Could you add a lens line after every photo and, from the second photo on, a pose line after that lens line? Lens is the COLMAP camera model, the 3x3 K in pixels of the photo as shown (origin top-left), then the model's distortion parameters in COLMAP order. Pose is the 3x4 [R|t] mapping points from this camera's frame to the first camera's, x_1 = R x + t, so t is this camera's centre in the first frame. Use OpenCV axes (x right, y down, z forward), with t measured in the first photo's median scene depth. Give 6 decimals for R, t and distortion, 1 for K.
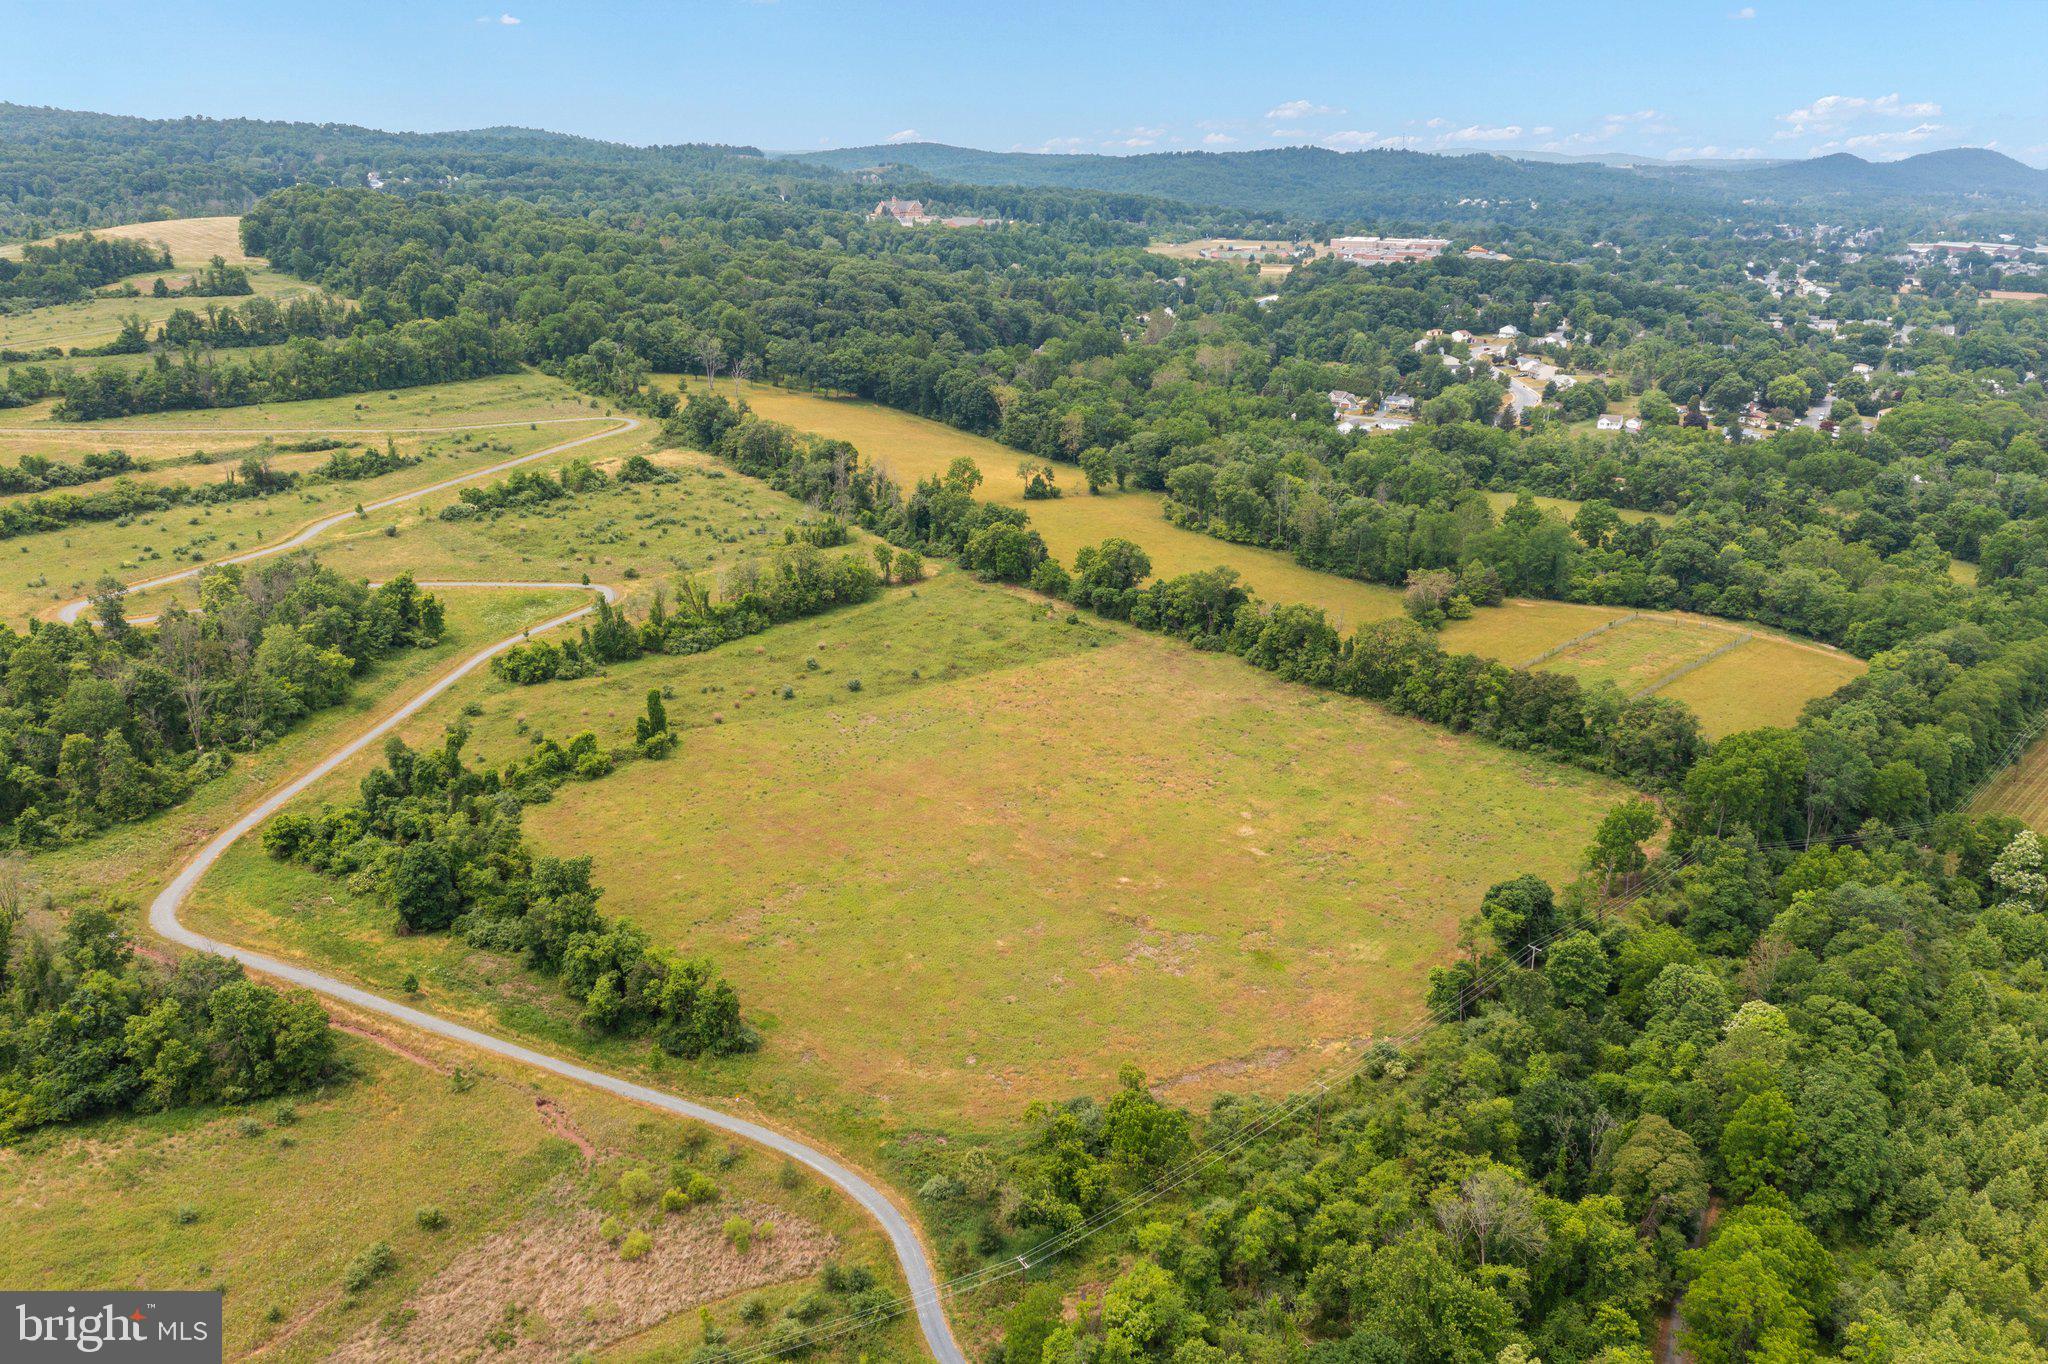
lens RADIAL K [[1658.7, 0, 1034.7], [0, 1658.7, 581.2], [0, 0, 1]] dist [0.005715, 0.004464]
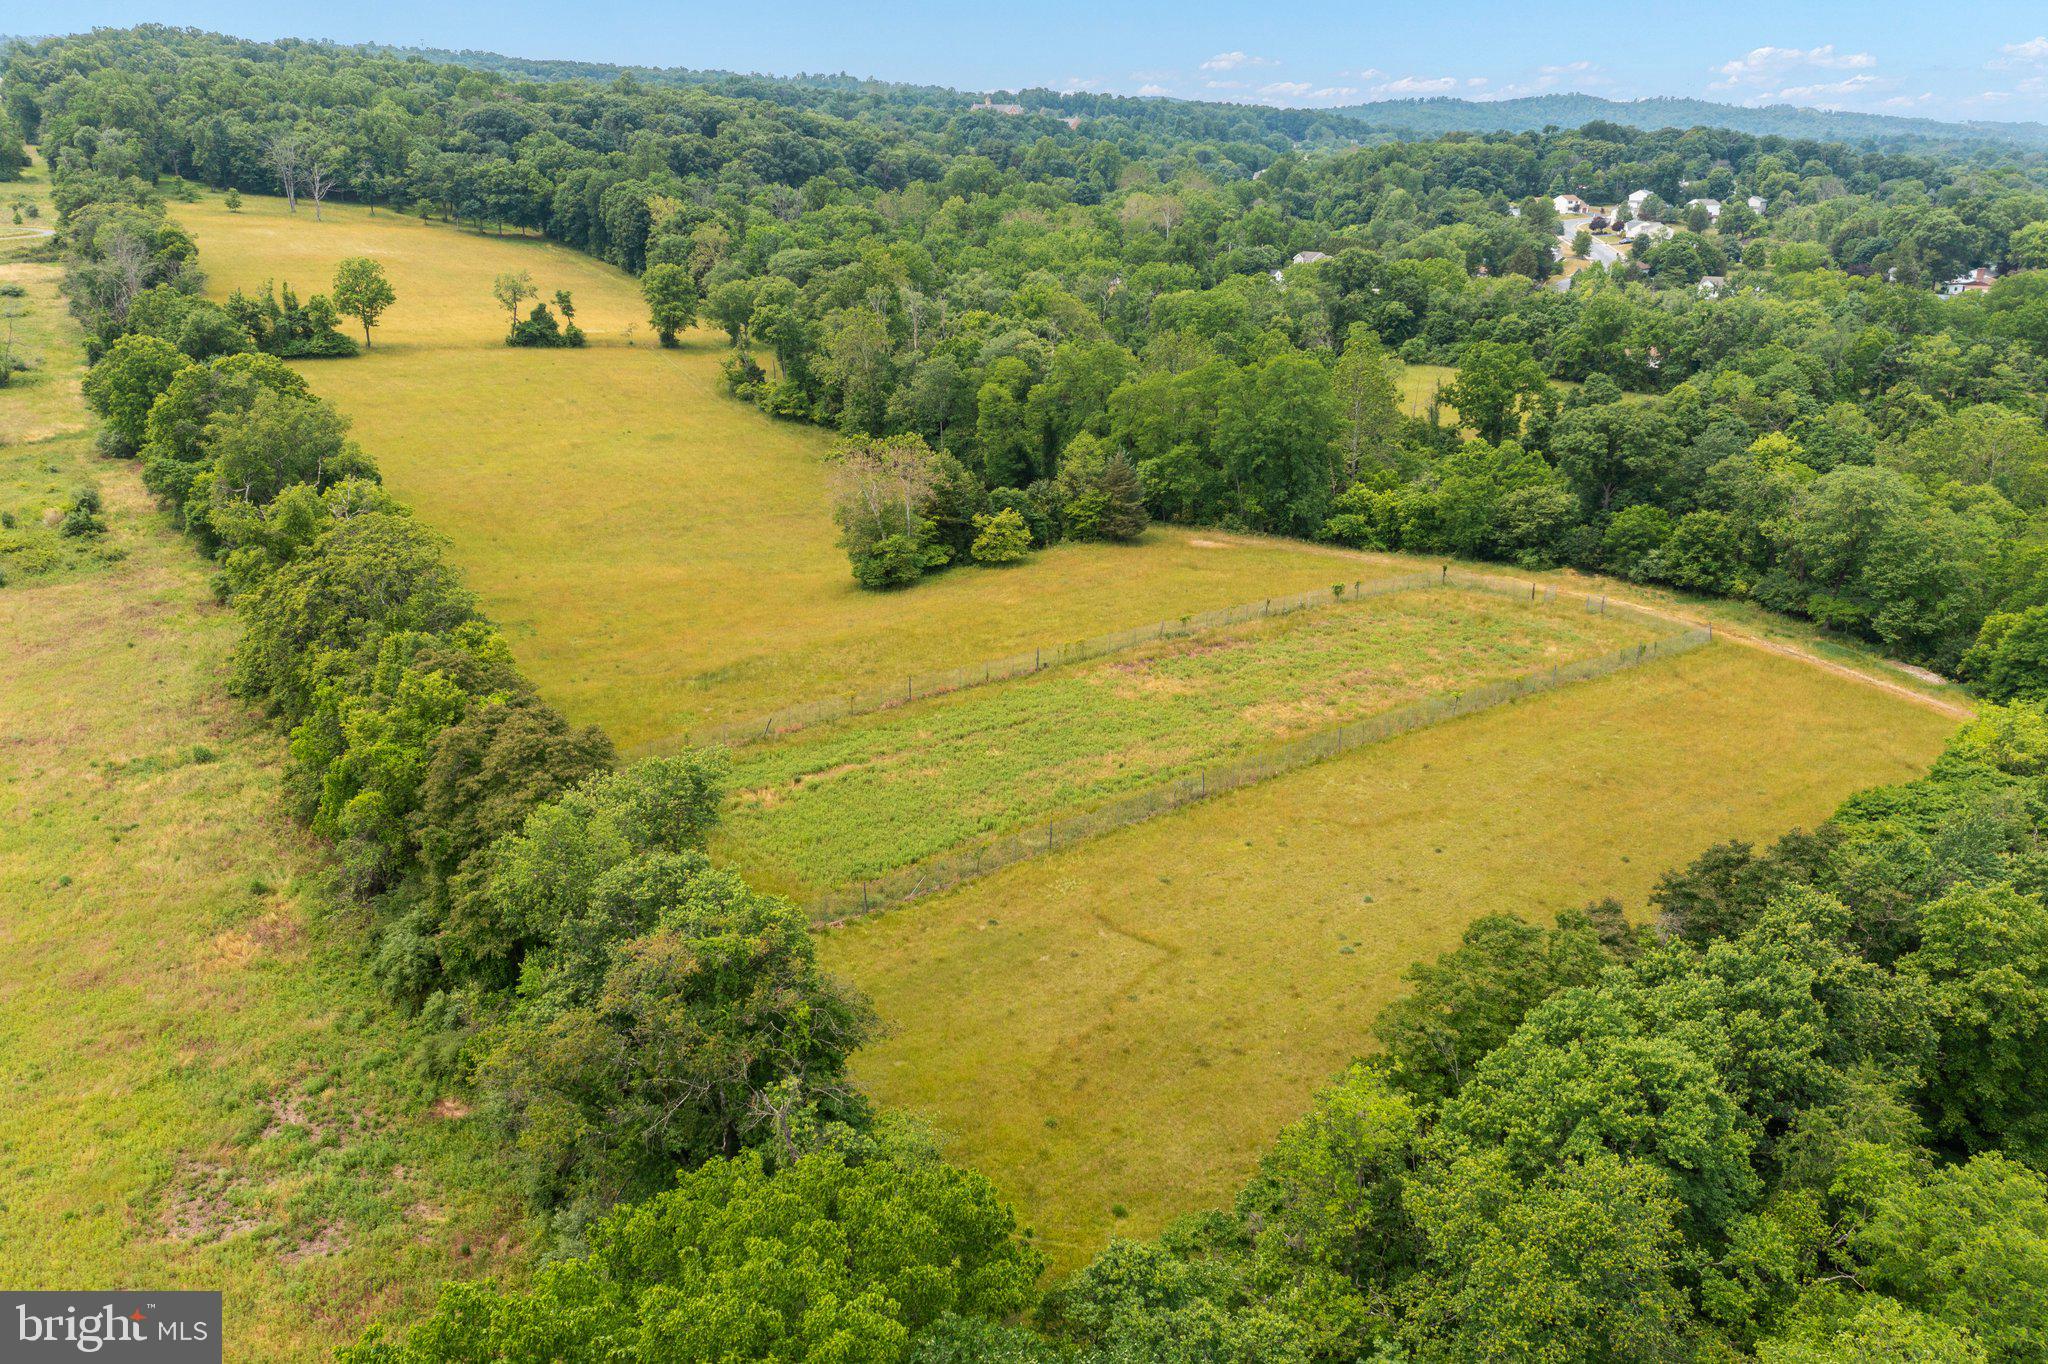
lens RADIAL K [[1622.7, 0, 1018.5], [0, 1622.7, 684.8], [0, 0, 1]] dist [-0.001362, 0.005032]
pose [[0.984452, 0.051049, -0.168072, 0.260597], [-0.038536, 0.996294, 0.076894, 0.016517], [0.171375, -0.069221, 0.982771, 0.466838]]
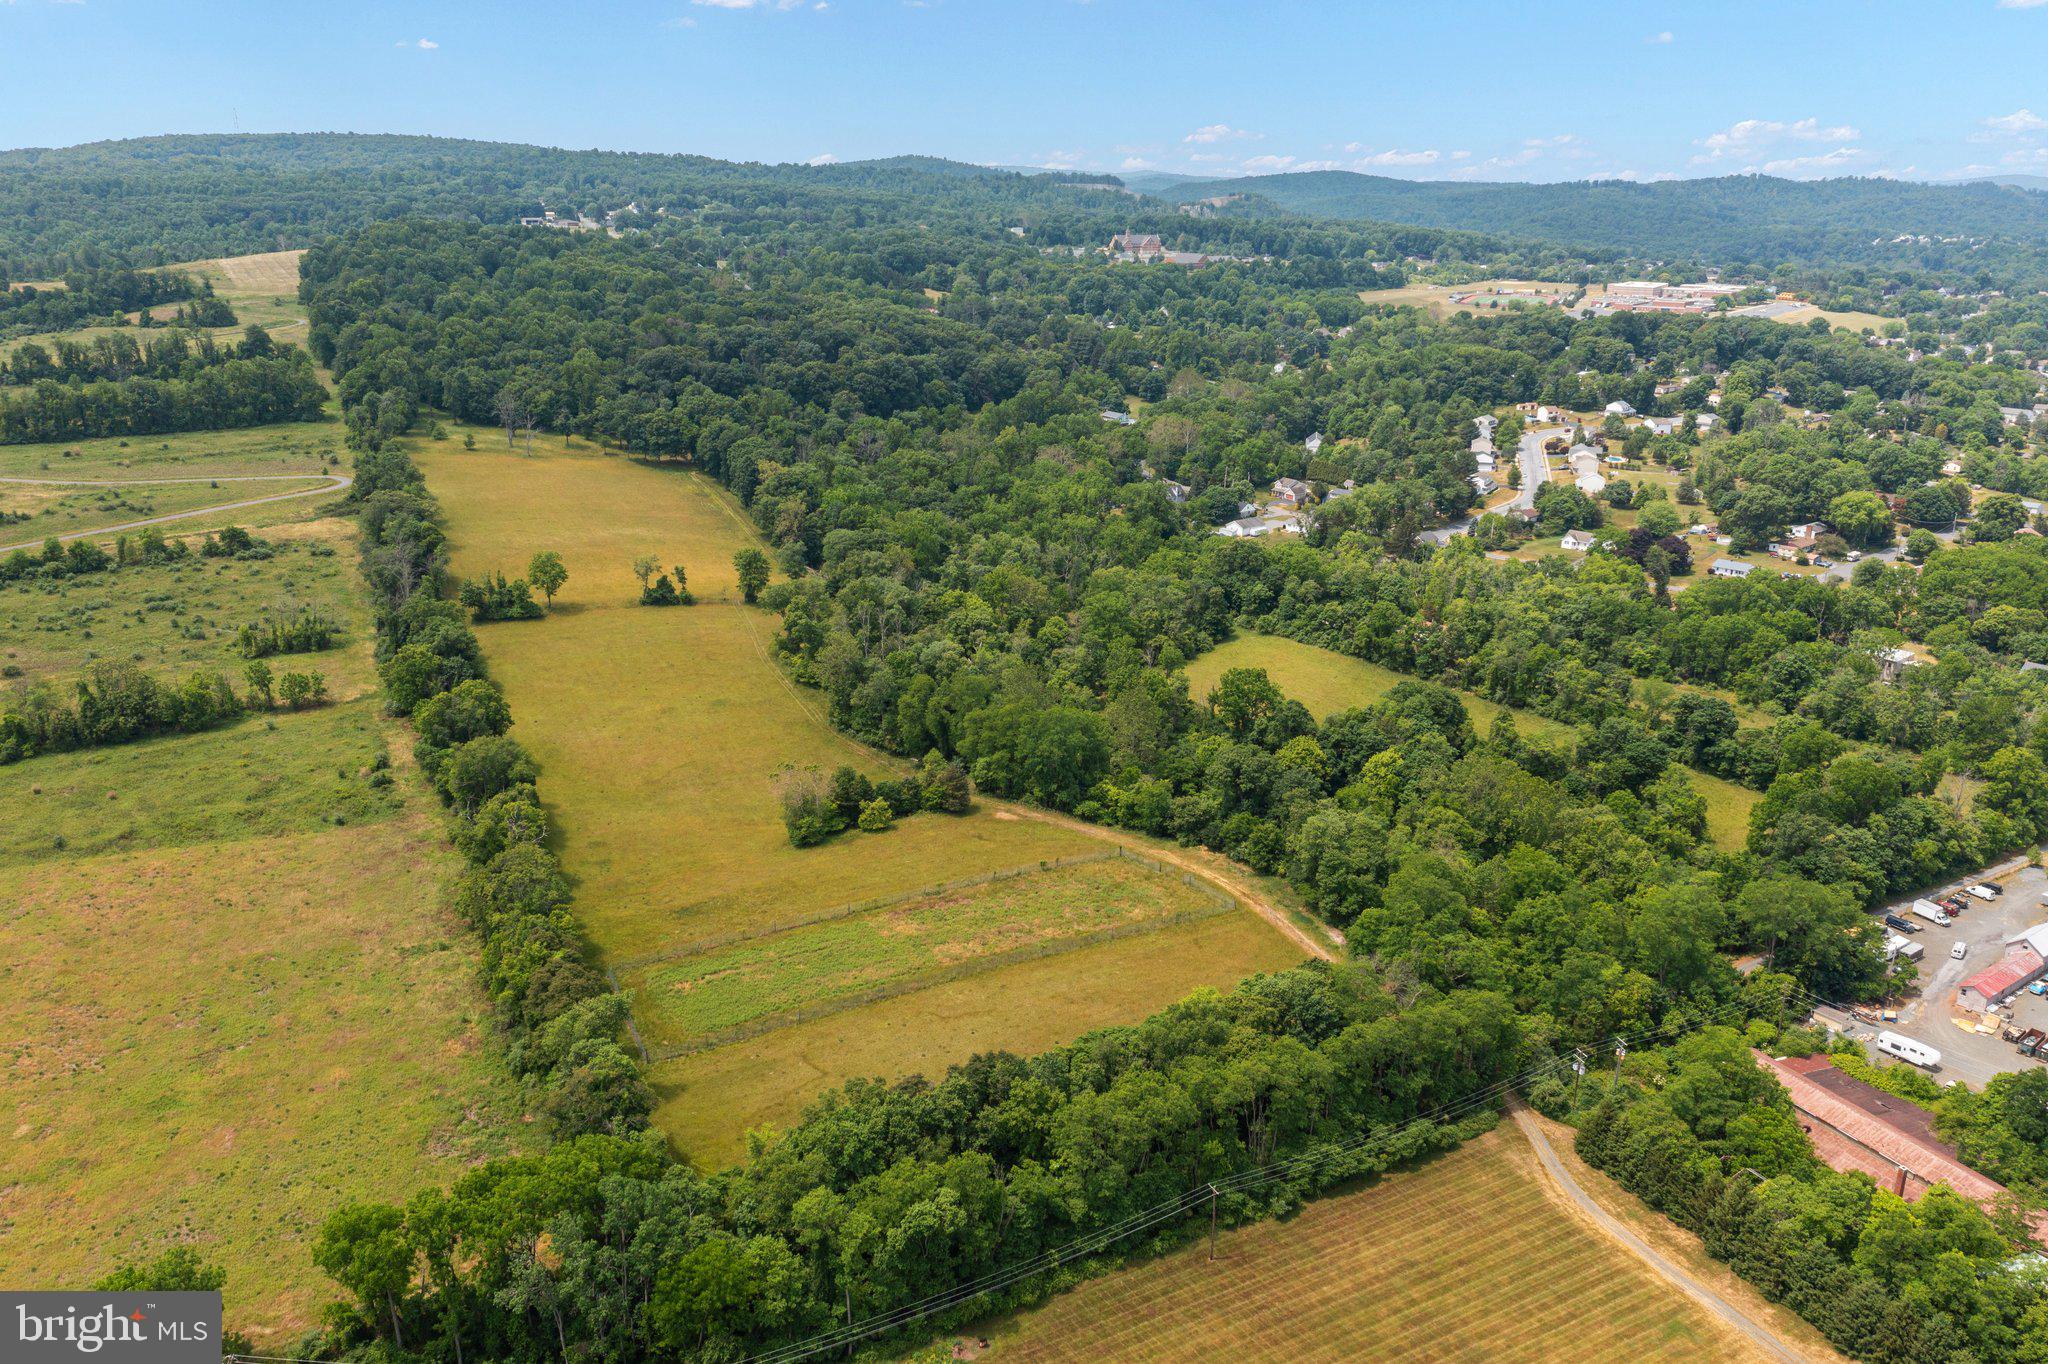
lens RADIAL K [[1622.7, 0, 1018.5], [0, 1622.7, 684.8], [0, 0, 1]] dist [-0.001362, 0.005032]
pose [[0.956550, 0.087403, -0.278159, 0.403682], [-0.073773, 0.995521, 0.059115, -0.070198], [0.282080, -0.036026, 0.958714, 0.255783]]
